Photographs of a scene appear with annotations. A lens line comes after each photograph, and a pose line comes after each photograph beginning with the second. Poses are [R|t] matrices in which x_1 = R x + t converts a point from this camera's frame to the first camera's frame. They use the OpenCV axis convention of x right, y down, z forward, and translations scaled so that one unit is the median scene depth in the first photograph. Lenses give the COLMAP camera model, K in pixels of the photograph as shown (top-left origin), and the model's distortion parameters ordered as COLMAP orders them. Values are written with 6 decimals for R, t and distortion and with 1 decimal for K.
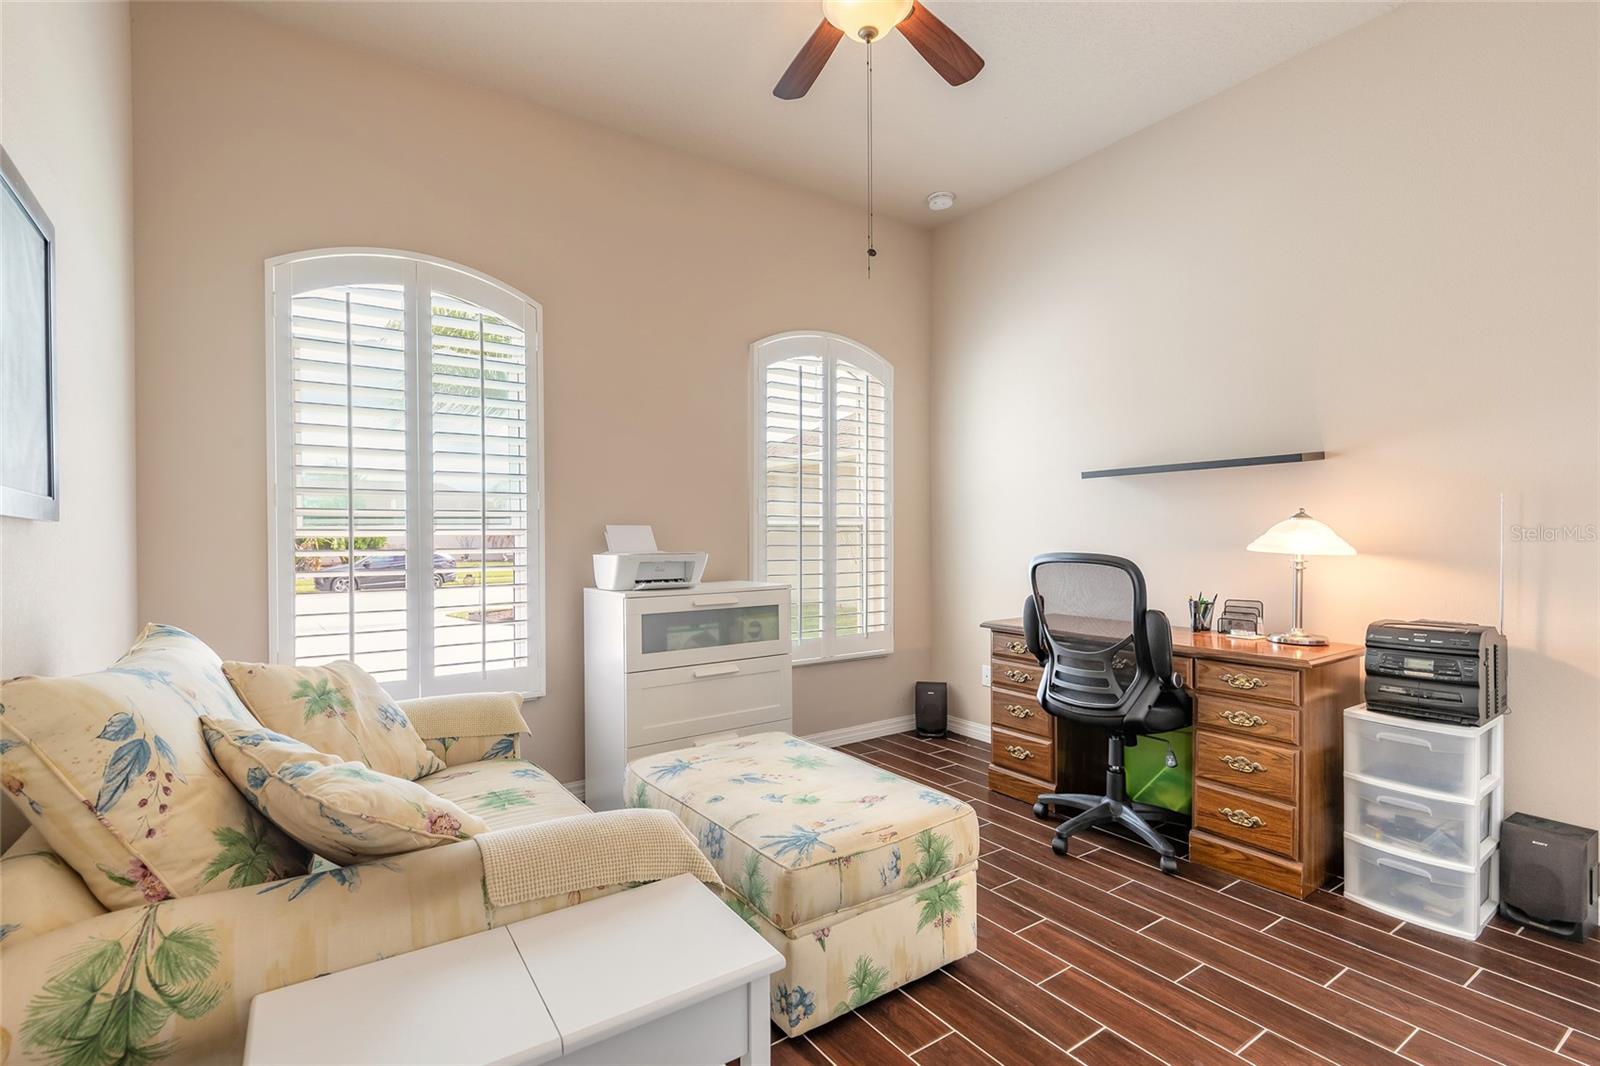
lens RADIAL K [[726.9, 0, 795.8], [0, 726.9, 538.4], [0, 0, 1]] dist [0.003799, 0.000160]
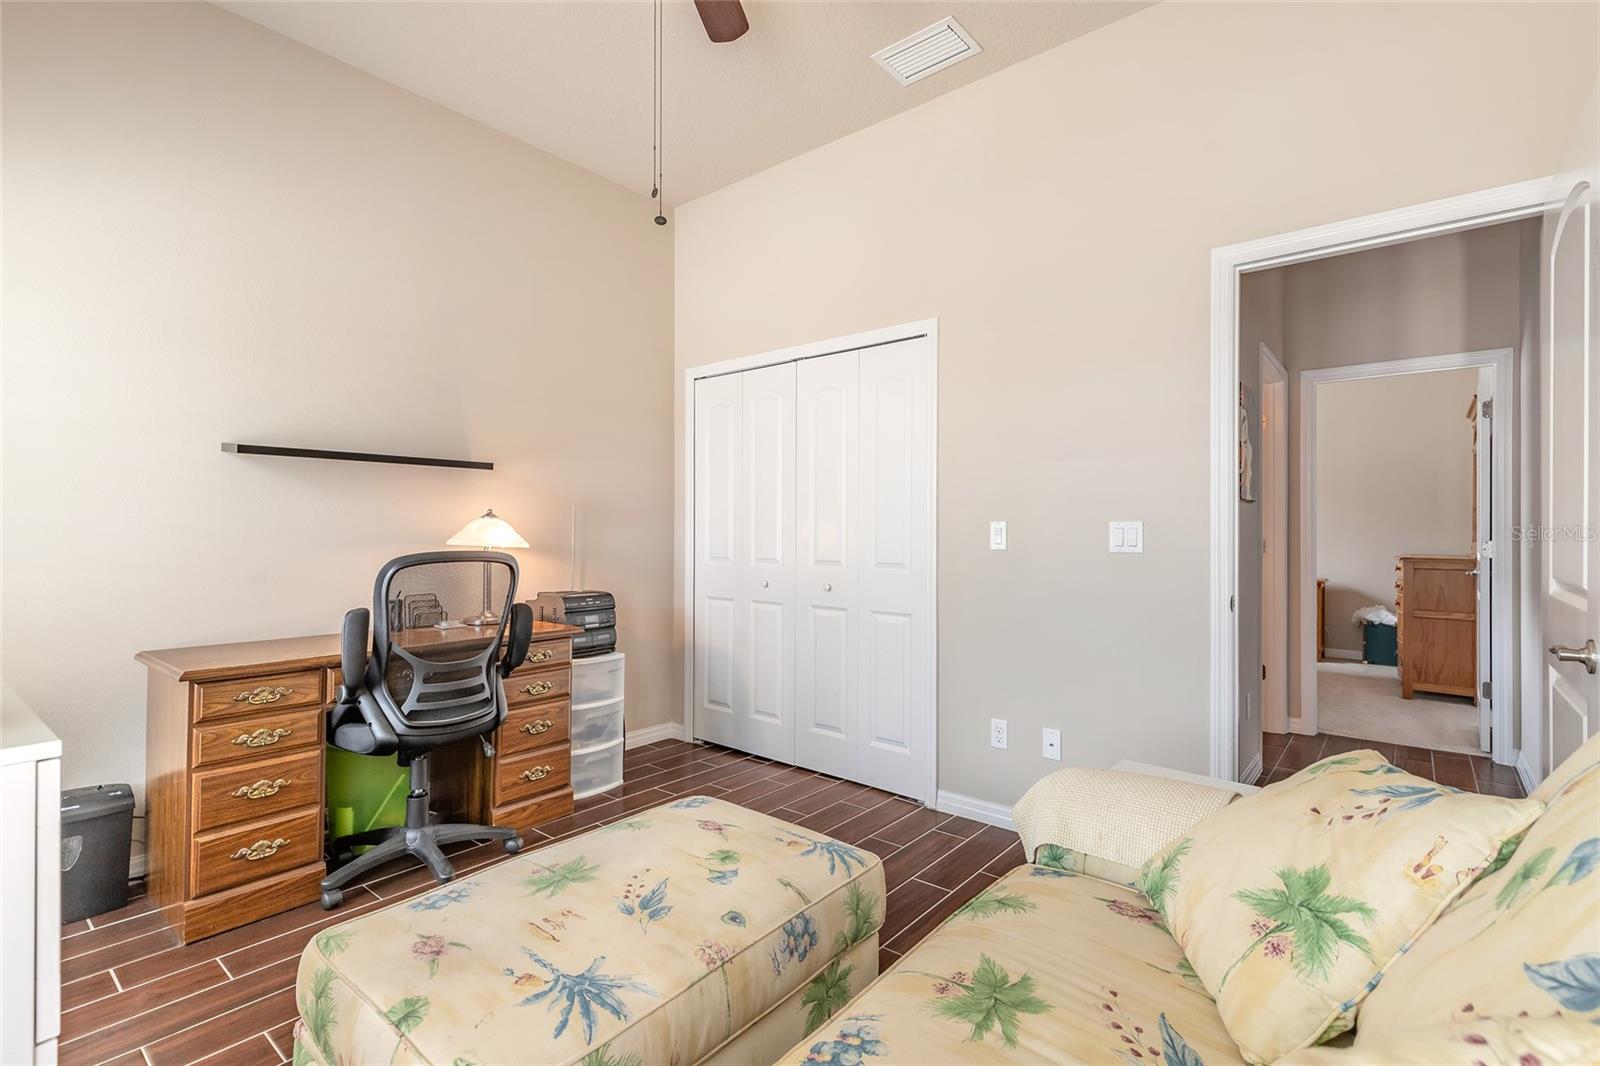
lens RADIAL K [[726.9, 0, 795.8], [0, 726.9, 538.4], [0, 0, 1]] dist [0.003799, 0.000160]
pose [[-0.256628, -0.003280, 0.966505, -0.644257], [0.004663, 0.999978, 0.004631, 0.003692], [-0.966499, 0.005695, -0.256607, 0.929488]]
